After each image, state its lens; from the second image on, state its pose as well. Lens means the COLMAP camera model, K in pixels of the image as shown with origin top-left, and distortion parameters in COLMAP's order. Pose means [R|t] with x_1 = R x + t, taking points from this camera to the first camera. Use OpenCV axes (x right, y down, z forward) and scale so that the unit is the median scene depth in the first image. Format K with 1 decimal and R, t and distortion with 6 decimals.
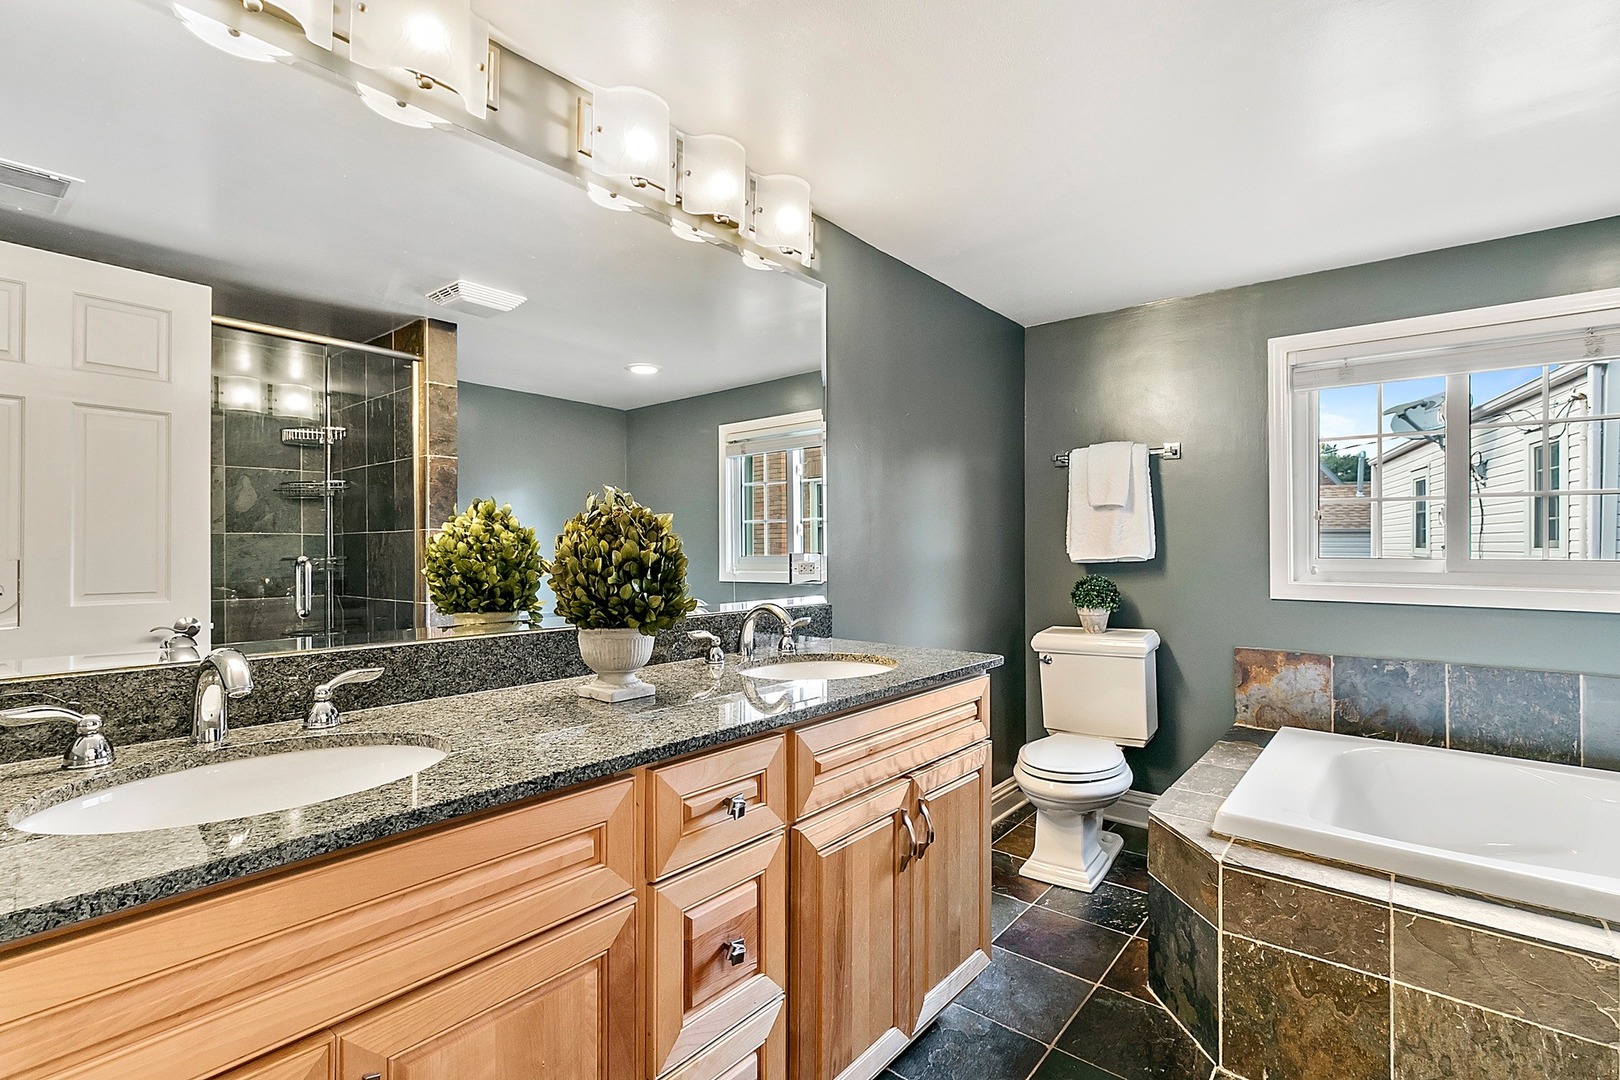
lens RADIAL K [[749.9, 0, 811.1], [0, 749.9, 541.6], [0, 0, 1]] dist [0.001594, -0.000431]
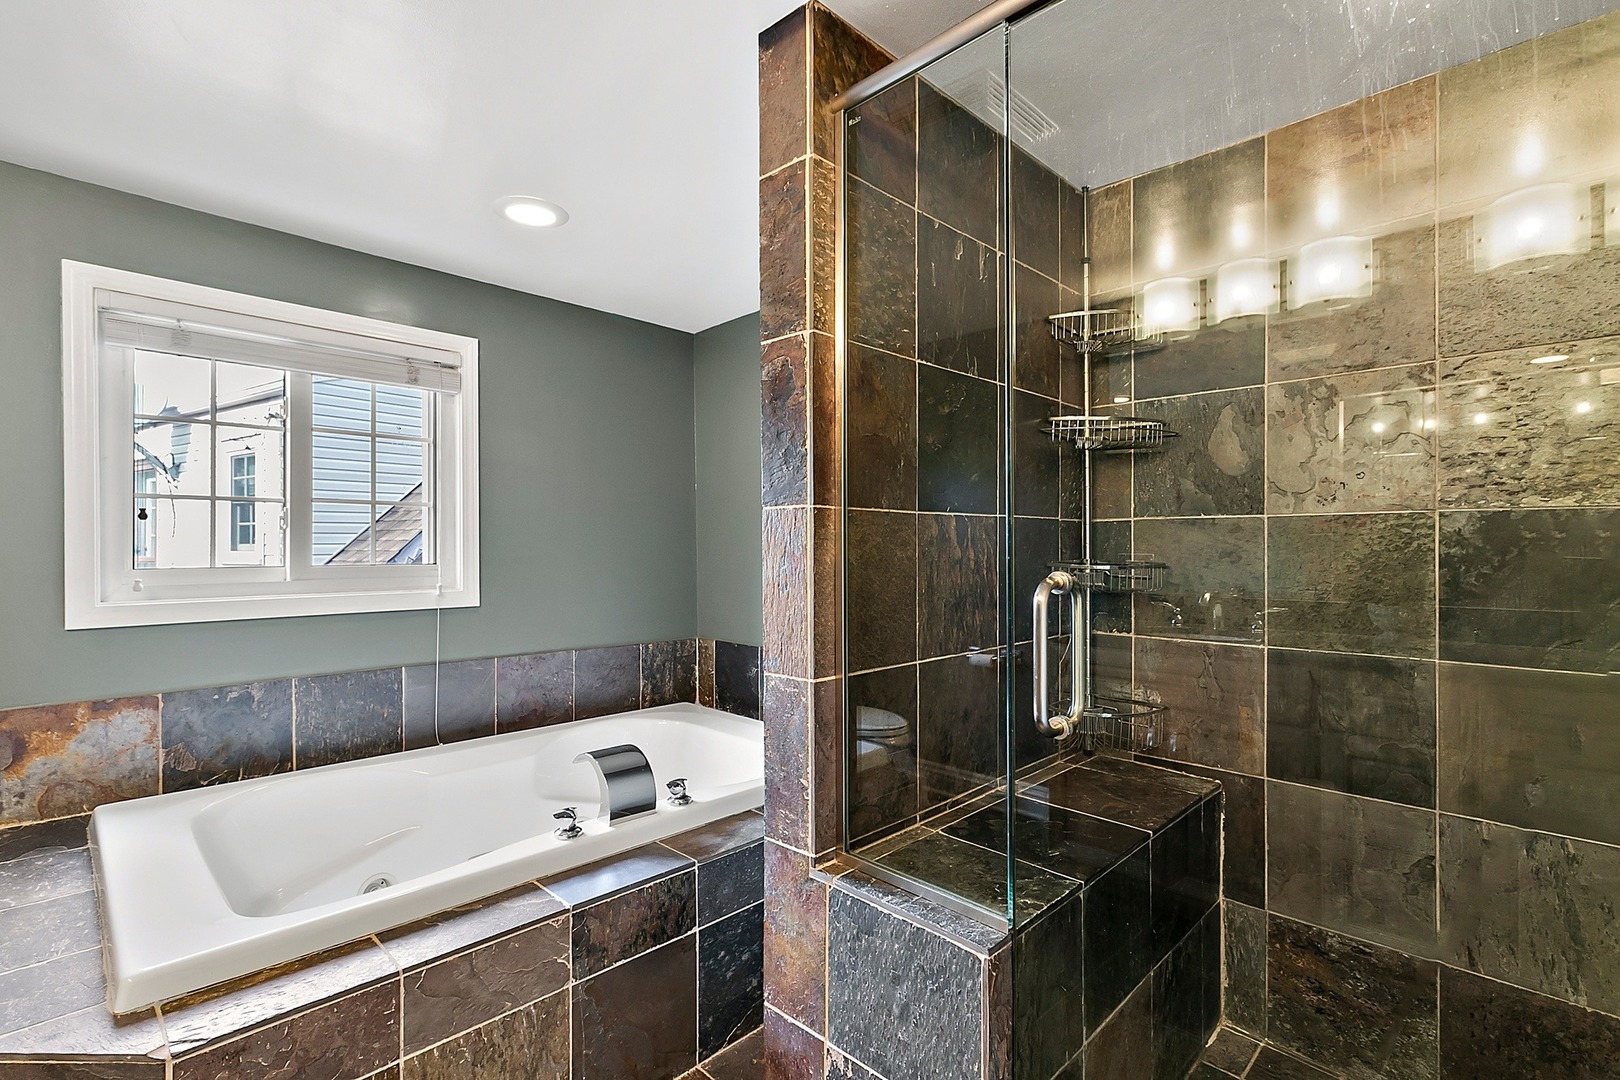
lens RADIAL K [[749.9, 0, 811.6], [0, 749.9, 541.0], [0, 0, 1]] dist [0.001594, -0.000431]
pose [[0.087949, 0.005392, 0.996110, -0.026936], [-0.001512, 0.999985, -0.005279, -0.004318], [-0.996124, -0.001042, 0.087956, 0.267200]]
